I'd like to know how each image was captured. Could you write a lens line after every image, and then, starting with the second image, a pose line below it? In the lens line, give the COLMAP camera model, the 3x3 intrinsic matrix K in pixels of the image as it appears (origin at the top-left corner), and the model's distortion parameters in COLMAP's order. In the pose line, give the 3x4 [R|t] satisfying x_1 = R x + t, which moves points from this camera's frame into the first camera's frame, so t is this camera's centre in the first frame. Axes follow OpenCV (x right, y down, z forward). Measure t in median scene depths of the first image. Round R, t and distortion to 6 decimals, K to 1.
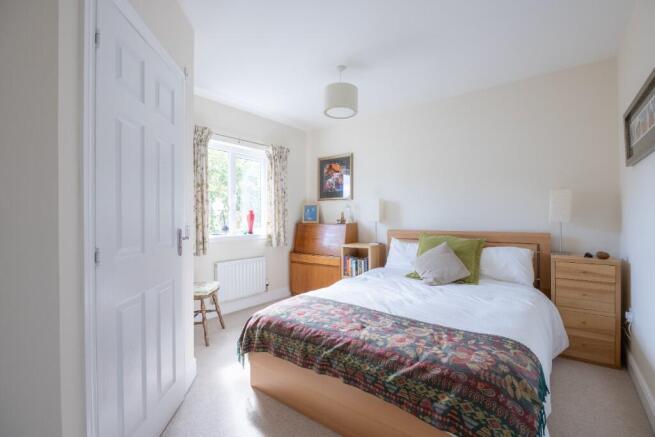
lens RADIAL K [[288.3, 0, 327.5], [0, 288.3, 218.5], [0, 0, 1]] dist [-0.000801, 0.000000]
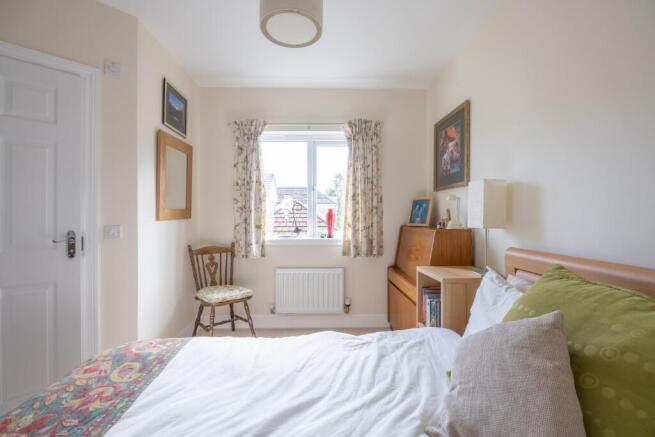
lens RADIAL K [[288.3, 0, 327.5], [0, 288.3, 218.5], [0, 0, 1]] dist [-0.000801, 0.000000]
pose [[0.641356, 0.009930, -0.767179, 0.349403], [-0.005653, 0.999950, 0.008217, -0.007296], [0.767223, -0.000934, 0.641380, 0.473736]]
